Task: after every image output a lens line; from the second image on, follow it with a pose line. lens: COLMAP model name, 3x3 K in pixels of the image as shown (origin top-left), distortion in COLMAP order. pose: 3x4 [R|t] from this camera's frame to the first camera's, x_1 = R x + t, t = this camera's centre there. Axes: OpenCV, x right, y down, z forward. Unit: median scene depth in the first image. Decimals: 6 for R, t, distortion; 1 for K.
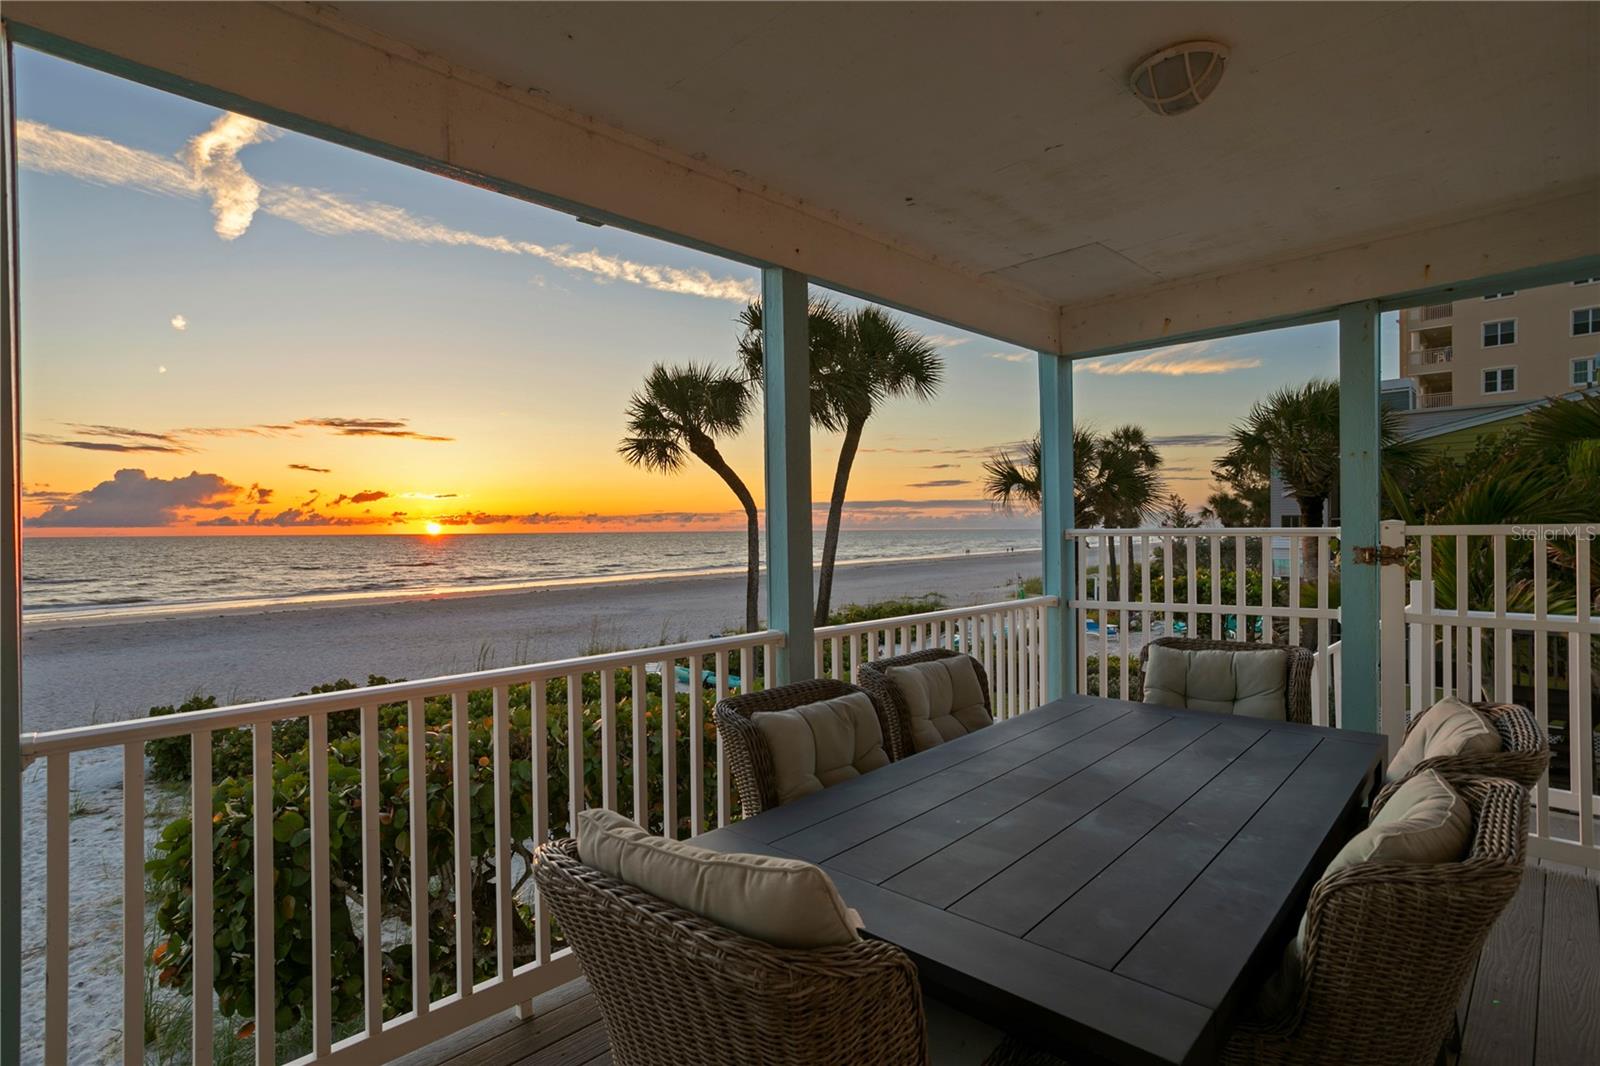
lens RADIAL K [[827.4, 0, 790.7], [0, 827.4, 534.9], [0, 0, 1]] dist [-0.005816, 0.022112]
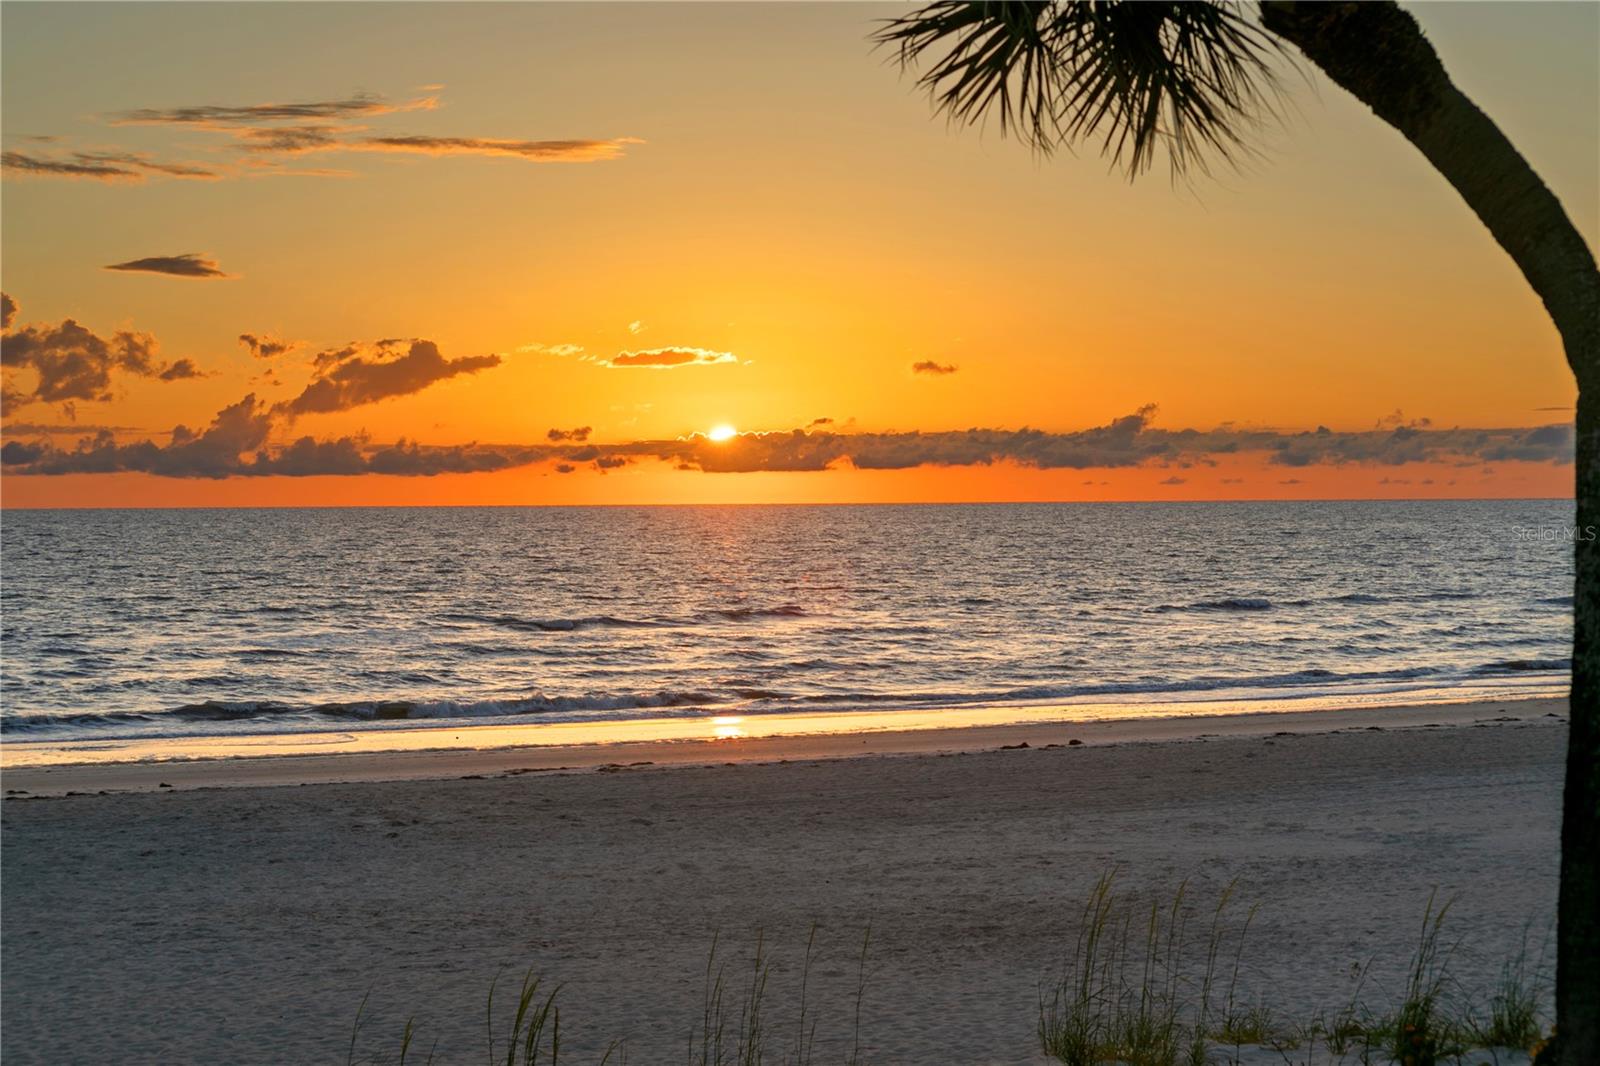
lens RADIAL K [[3310.6, 0, 800.7], [0, 3310.6, 532.7], [0, 0, 1]] dist [-0.149402, 0.000000]
pose [[0.905832, 0.002986, -0.423626, 0.212876], [-0.001029, 0.999988, 0.004849, 0.014725], [0.423635, -0.003956, 0.905824, 0.696260]]
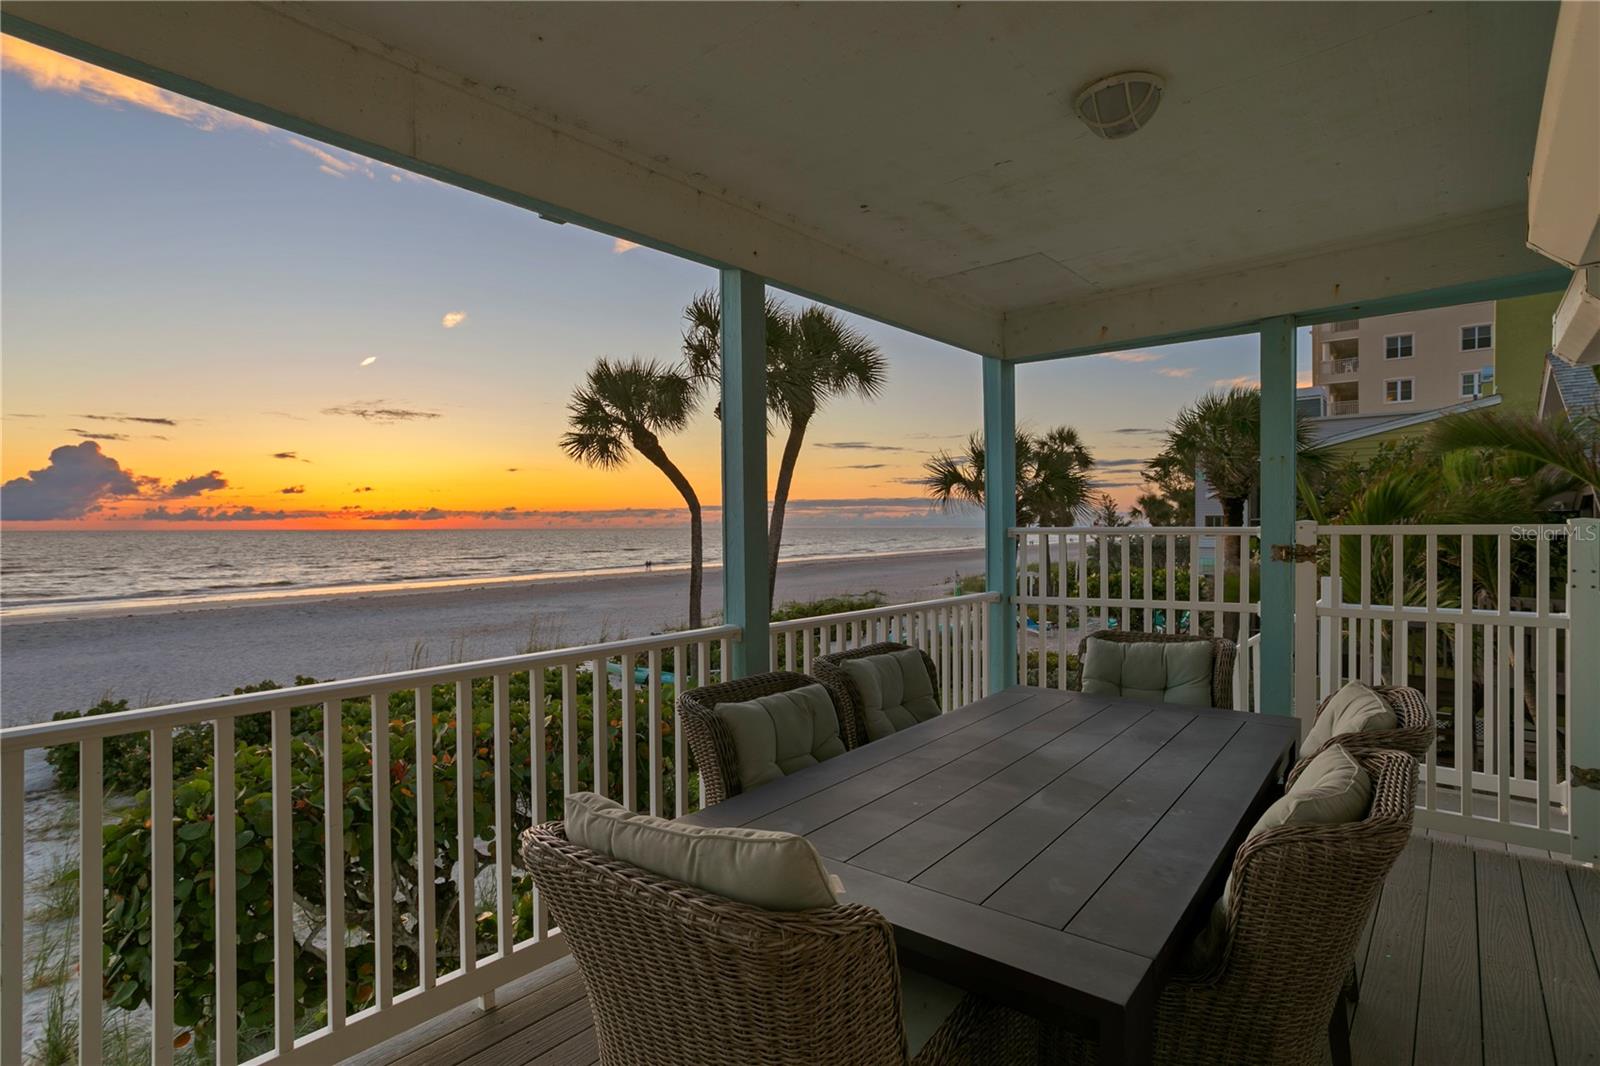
lens RADIAL K [[827.4, 0, 796.7], [0, 827.4, 535.6], [0, 0, 1]] dist [-0.005816, 0.022112]
pose [[0.997015, 0.004279, 0.077091, -0.005342], [-0.004569, 0.999983, 0.003578, 0.000261], [-0.077075, -0.003920, 0.997018, -0.006709]]
